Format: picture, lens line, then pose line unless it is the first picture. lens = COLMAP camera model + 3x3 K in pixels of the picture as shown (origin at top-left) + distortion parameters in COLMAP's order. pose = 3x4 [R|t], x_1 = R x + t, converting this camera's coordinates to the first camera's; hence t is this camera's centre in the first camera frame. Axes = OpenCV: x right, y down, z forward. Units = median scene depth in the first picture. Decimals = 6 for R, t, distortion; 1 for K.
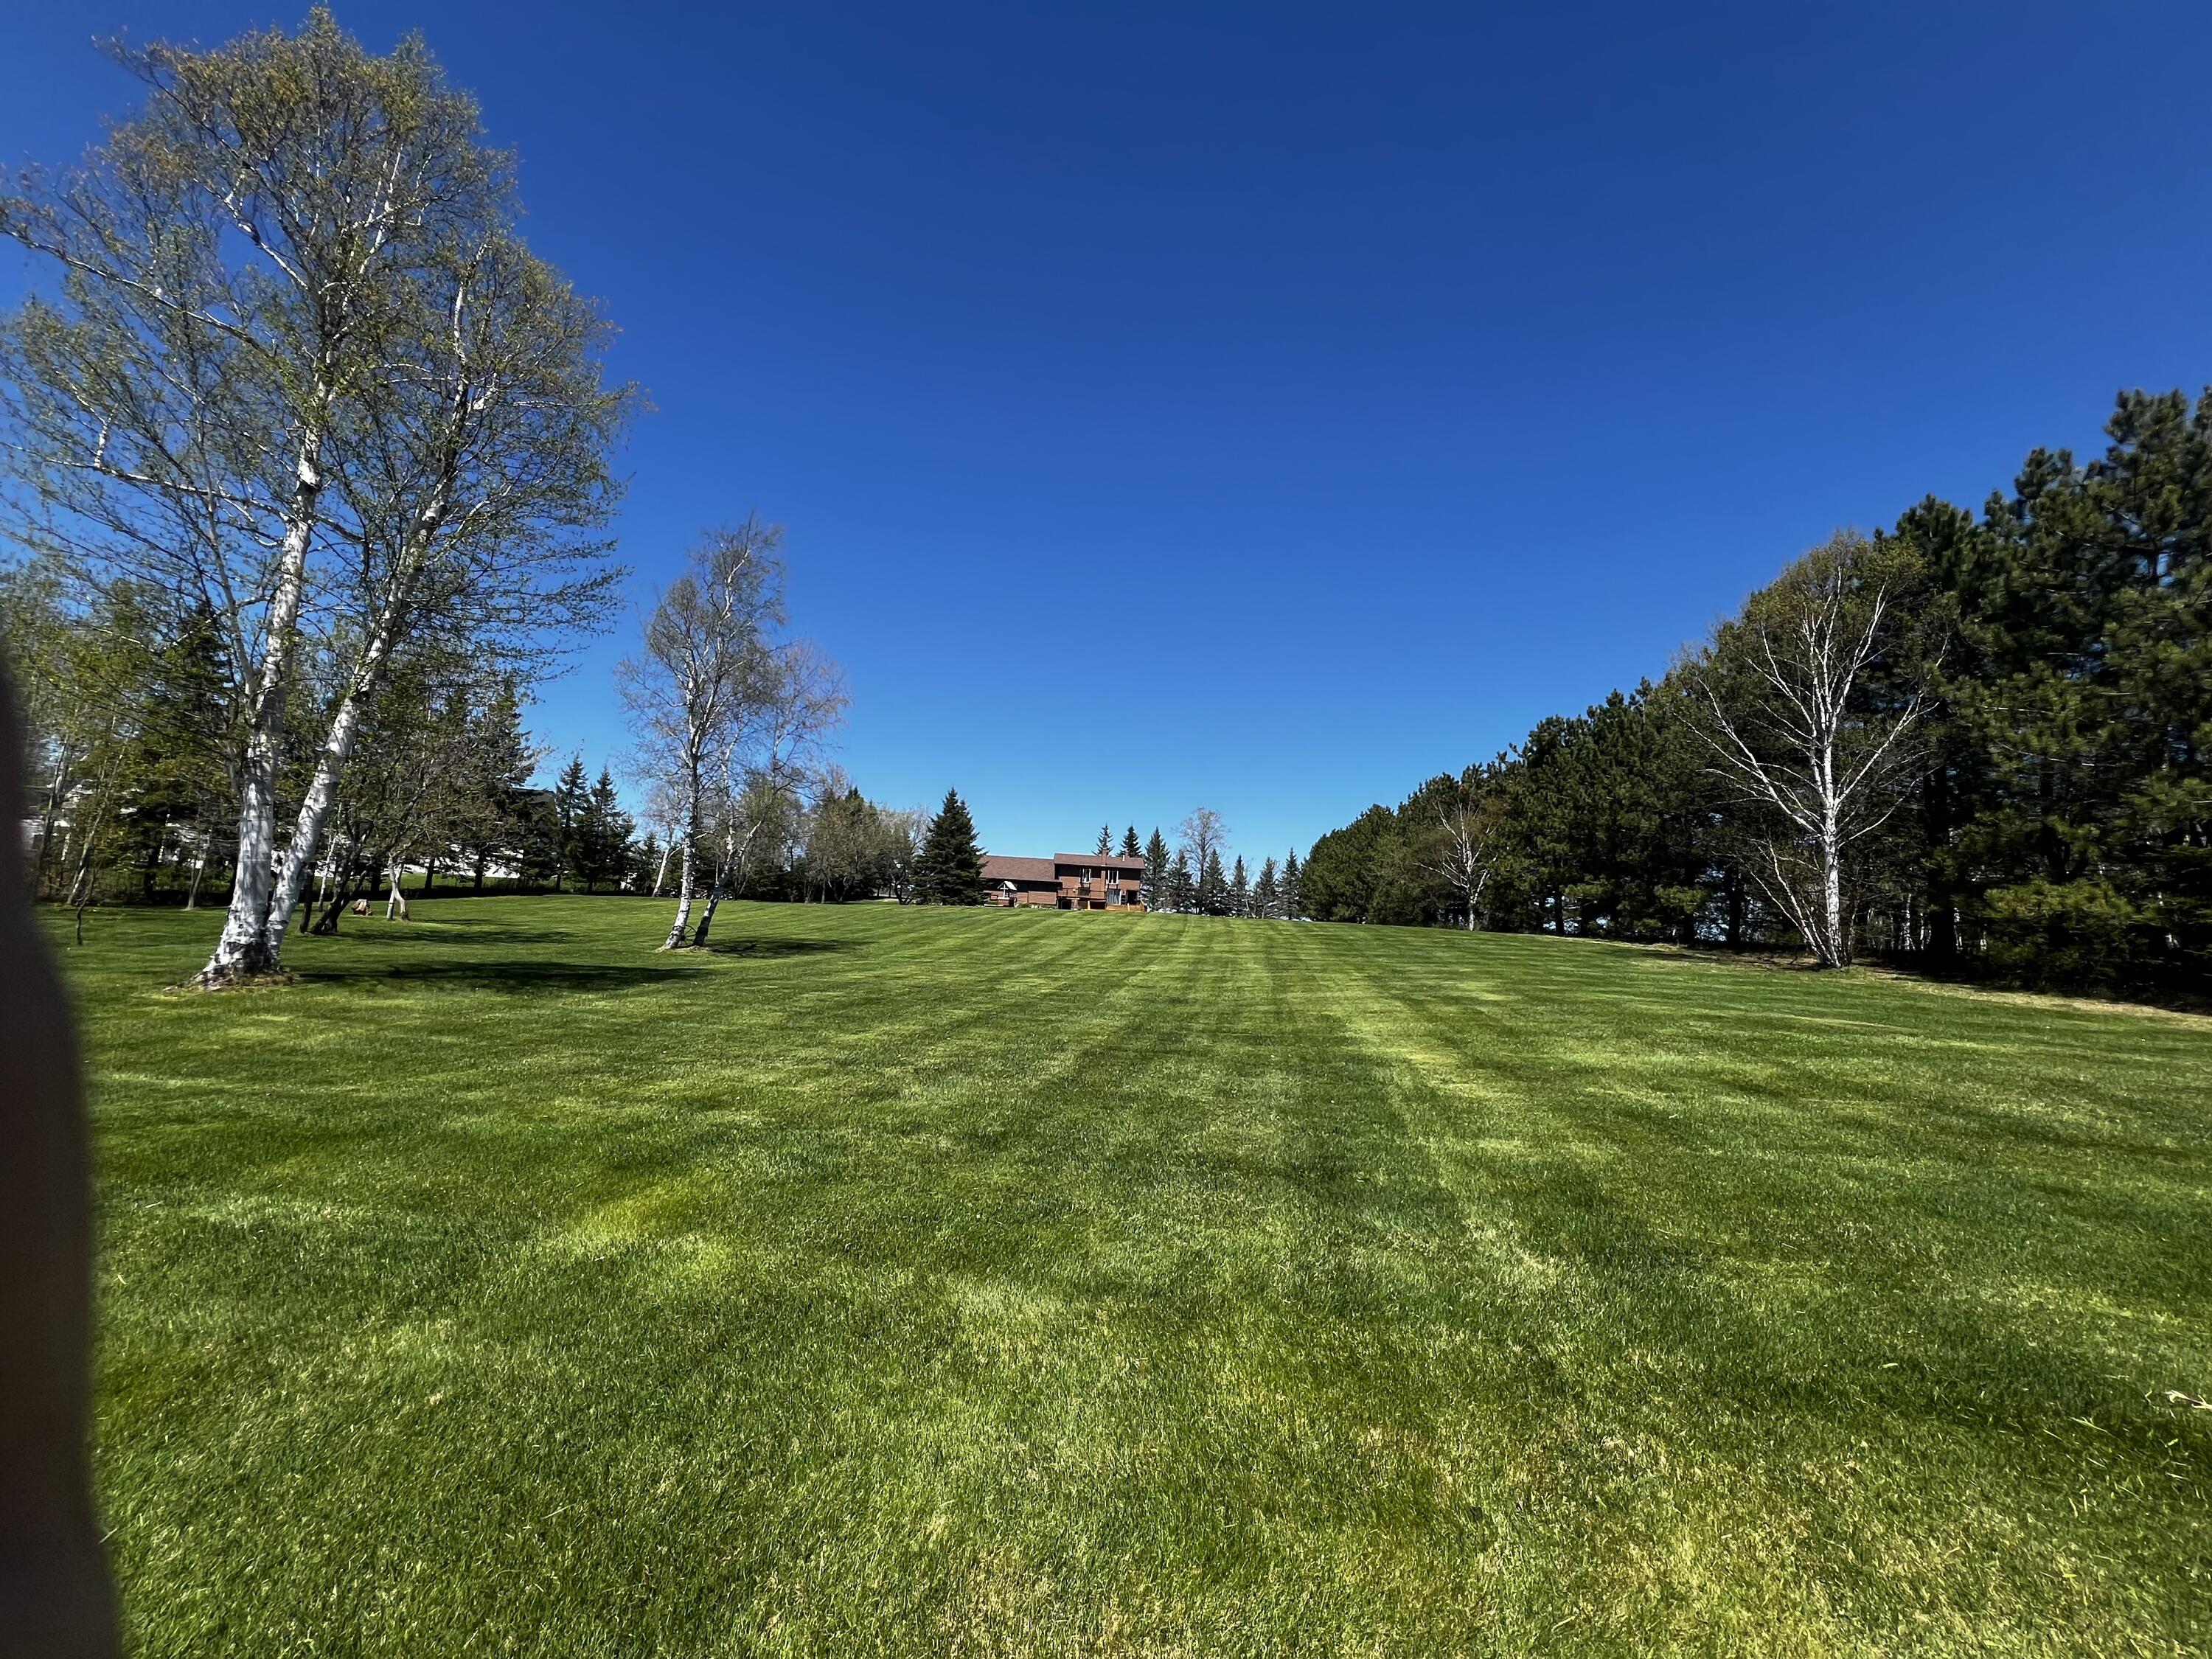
lens RADIAL K [[878.2, 0, 1106.0], [0, 878.2, 829.5], [0, 0, 1]] dist [-0.000534, -0.000272]
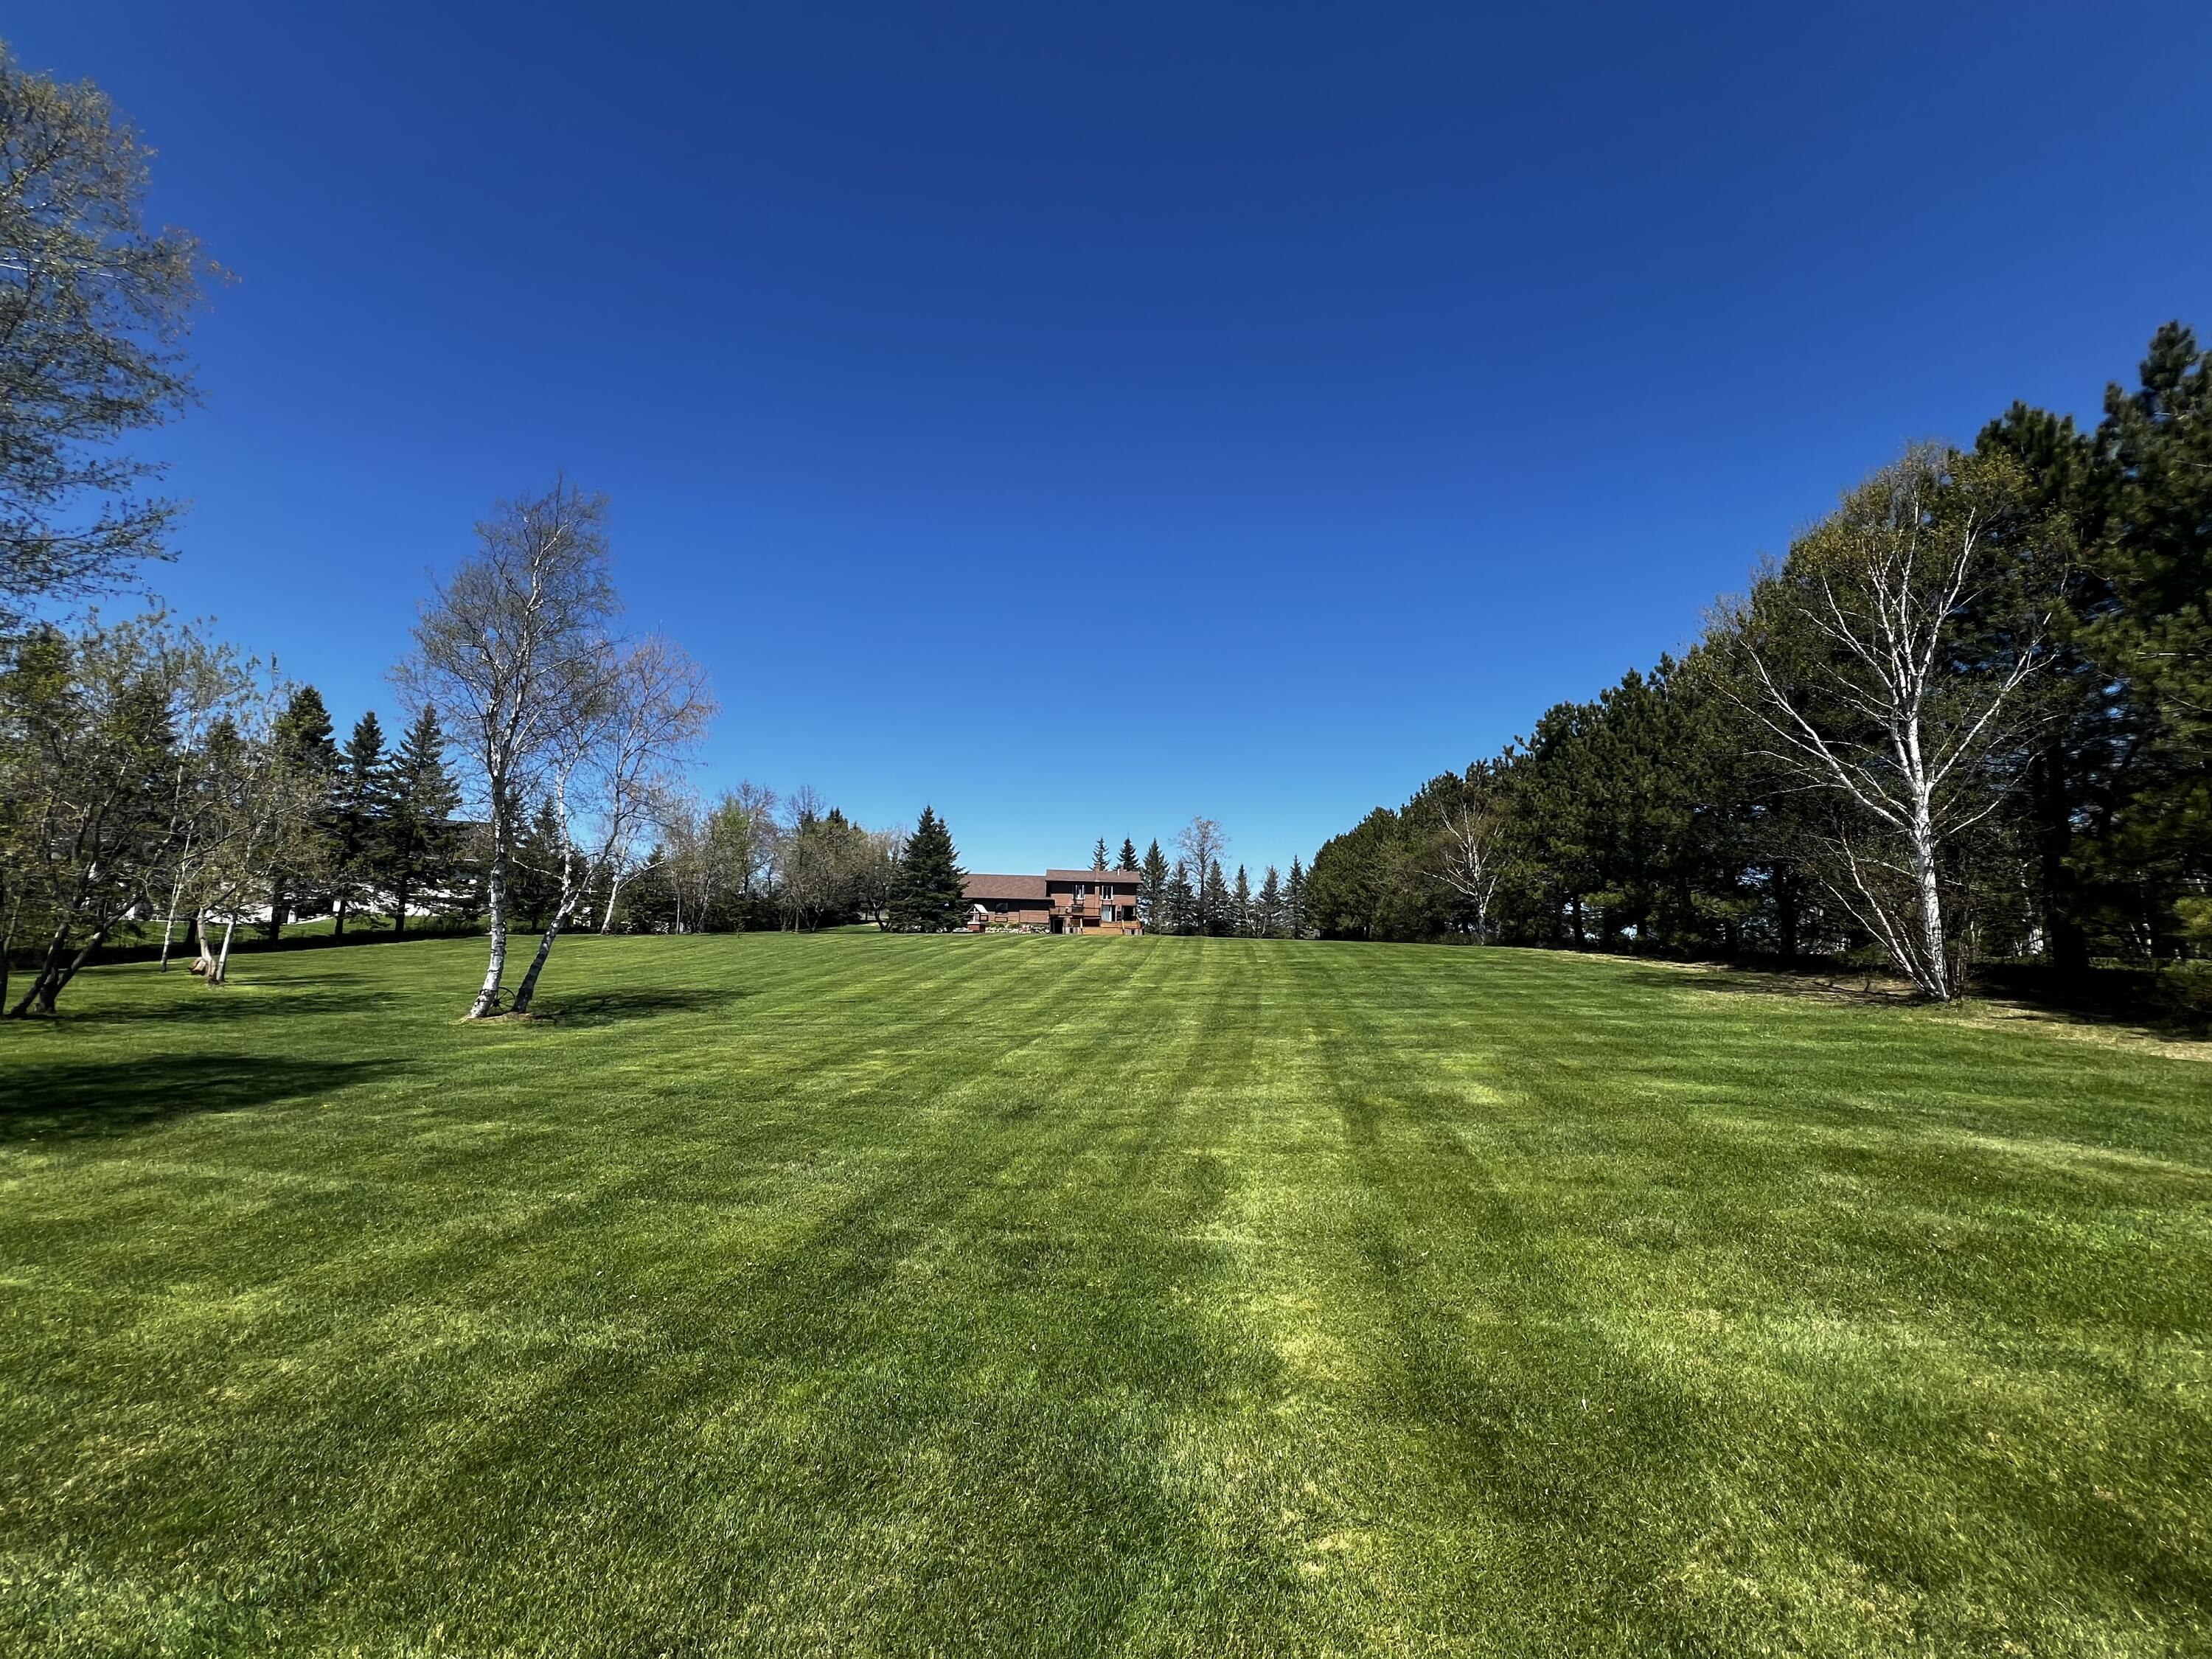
lens RADIAL K [[875.9, 0, 1106.0], [0, 875.9, 829.5], [0, 0, 1]] dist [-0.000563, -0.004096]
pose [[0.999301, -0.034646, -0.014061, 0.052035], [0.034454, 0.999313, -0.013674, -0.003716], [0.014526, 0.013180, 0.999808, 0.101771]]
